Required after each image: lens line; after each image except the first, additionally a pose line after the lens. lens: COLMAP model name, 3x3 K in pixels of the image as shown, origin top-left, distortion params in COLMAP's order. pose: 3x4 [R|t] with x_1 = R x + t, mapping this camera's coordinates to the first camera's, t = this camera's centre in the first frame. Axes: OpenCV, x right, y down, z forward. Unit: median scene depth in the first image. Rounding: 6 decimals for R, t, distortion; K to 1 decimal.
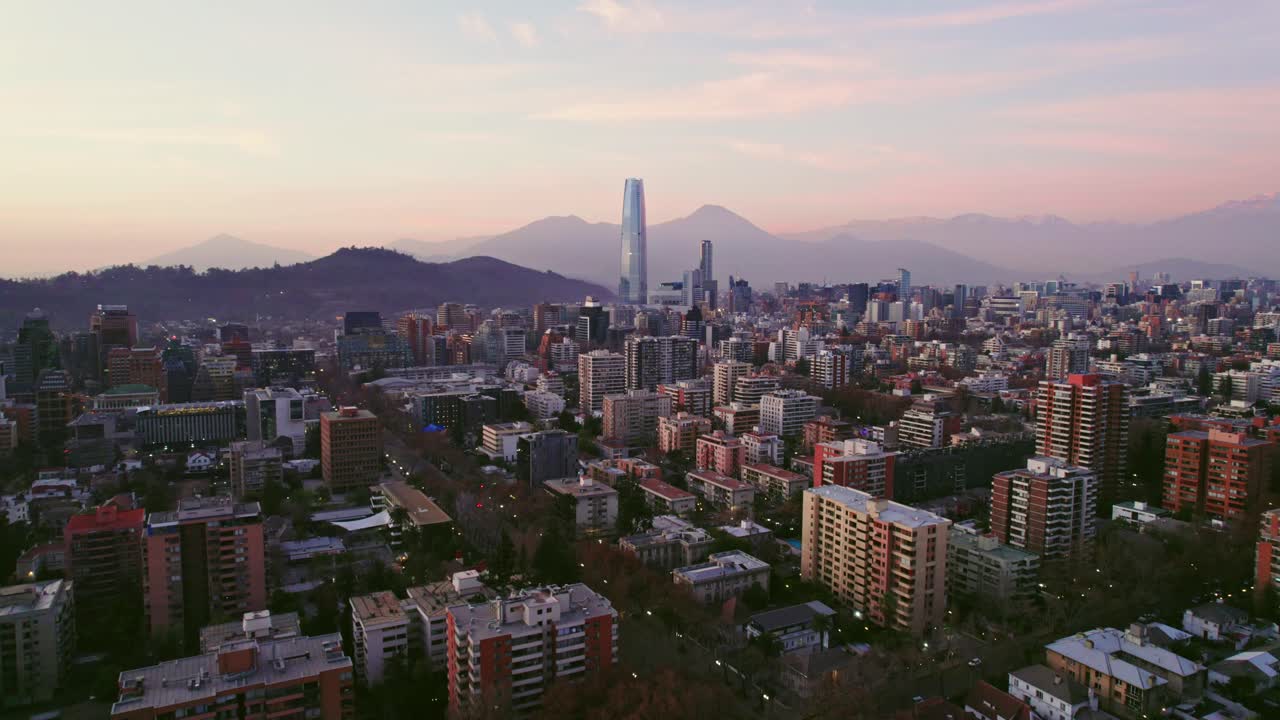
lens RADIAL K [[810.6, 0, 640.0], [0, 810.6, 360.0], [0, 0, 1]] dist [-0.076437, 0.081428]
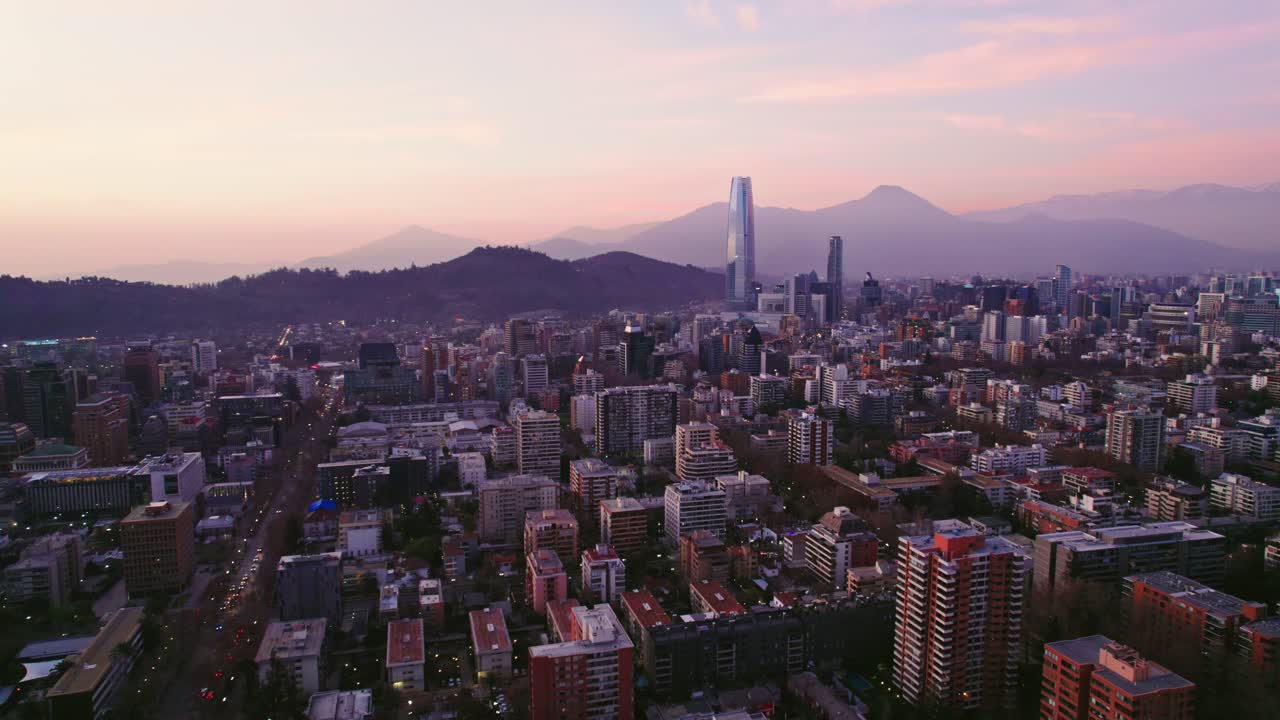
lens RADIAL K [[810.6, 0, 640.0], [0, 810.6, 360.0], [0, 0, 1]] dist [-0.076437, 0.081428]
pose [[0.975590, 0.016040, -0.219013, 0.172488], [-0.011250, 0.999670, 0.023098, -0.060539], [0.219311, -0.020071, 0.975449, 0.094894]]
